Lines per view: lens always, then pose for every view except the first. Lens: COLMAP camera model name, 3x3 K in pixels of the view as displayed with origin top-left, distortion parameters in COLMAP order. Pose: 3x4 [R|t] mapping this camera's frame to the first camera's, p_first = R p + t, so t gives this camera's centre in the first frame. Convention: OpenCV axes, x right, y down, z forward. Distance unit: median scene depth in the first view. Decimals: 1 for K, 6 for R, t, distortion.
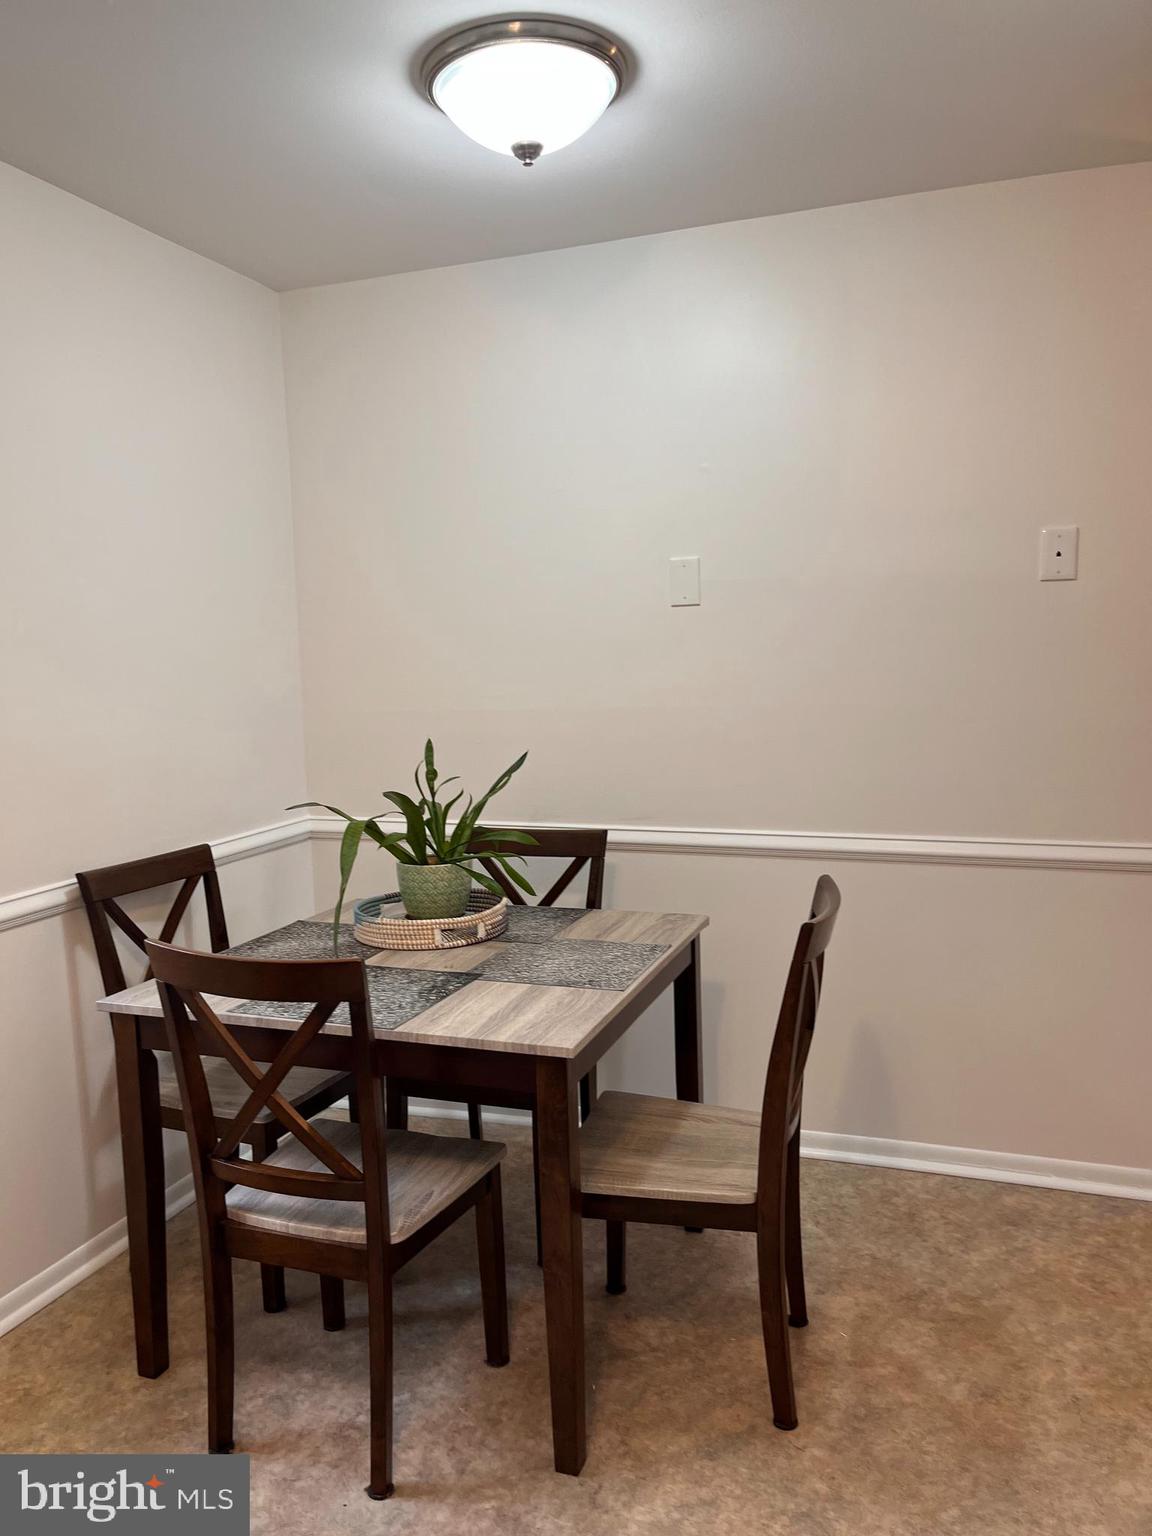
lens RADIAL K [[1179.2, 0, 537.8], [0, 1179.2, 770.5], [0, 0, 1]] dist [-0.003074, -0.005657]
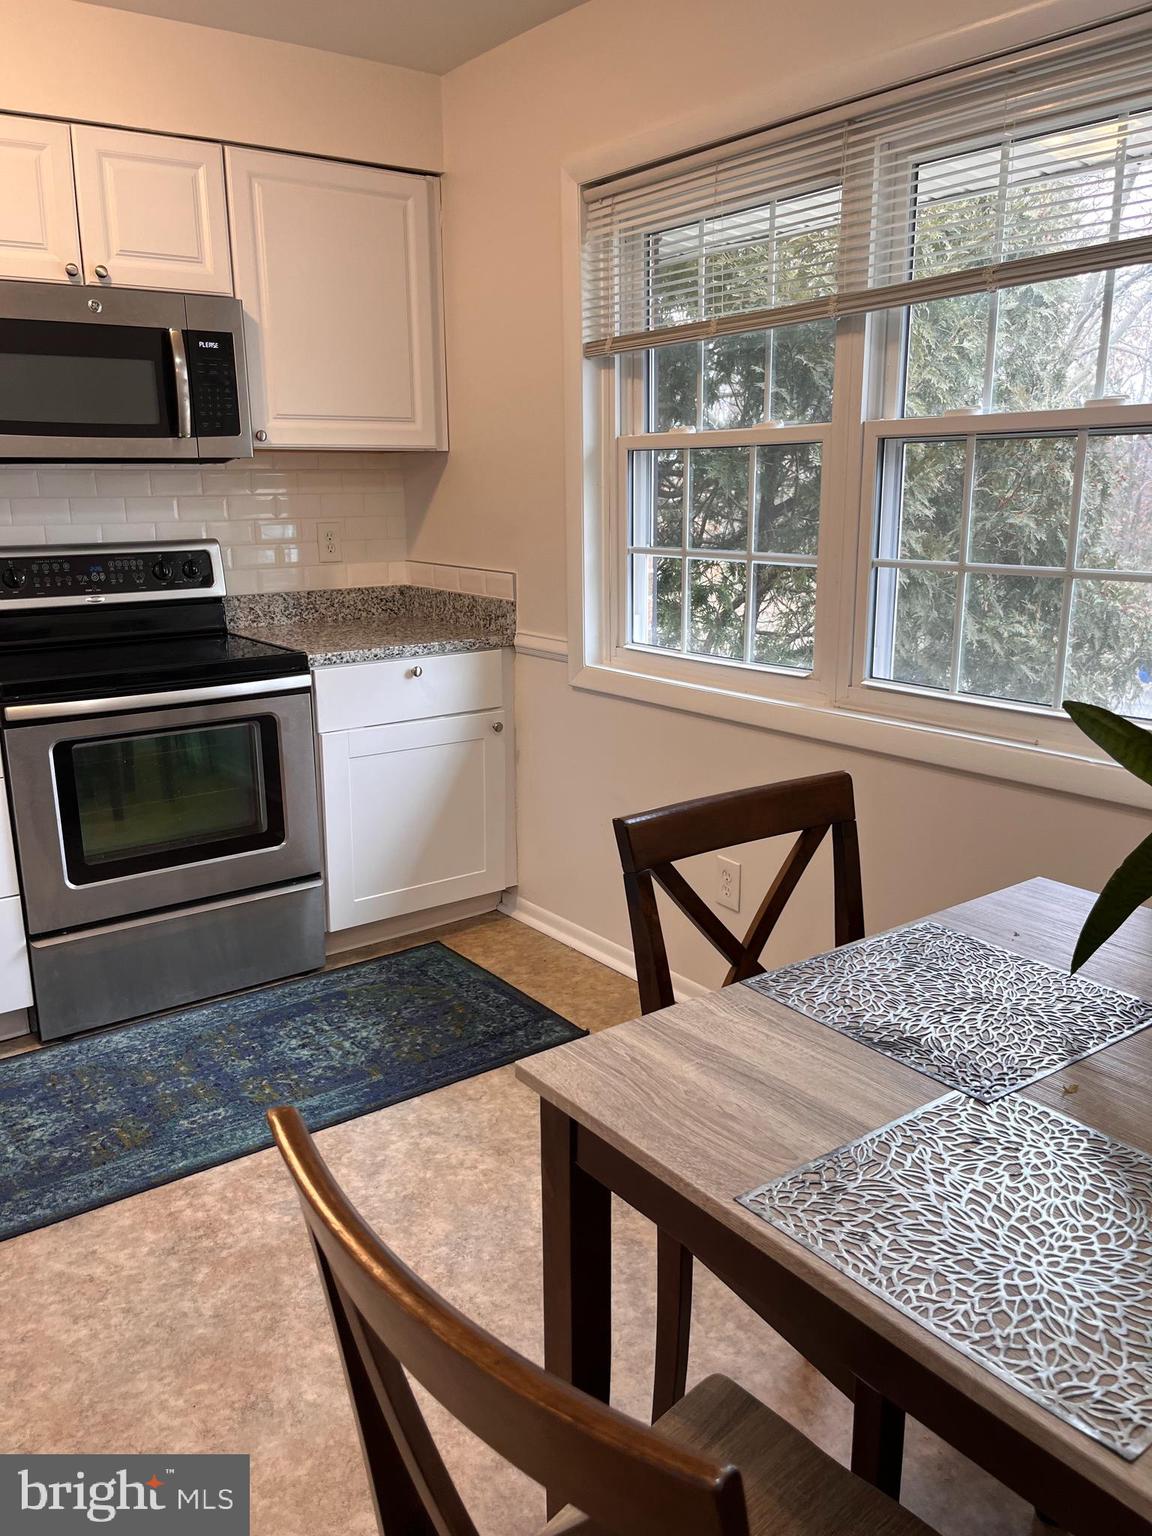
lens RADIAL K [[1153.7, 0, 568.0], [0, 1153.7, 771.2], [0, 0, 1]] dist [0.049287, -0.074397]
pose [[-0.529802, 0.245576, -0.811789, 0.440649], [-0.055875, 0.944976, 0.322333, -0.112788], [0.846279, 0.216131, -0.486929, 1.156977]]
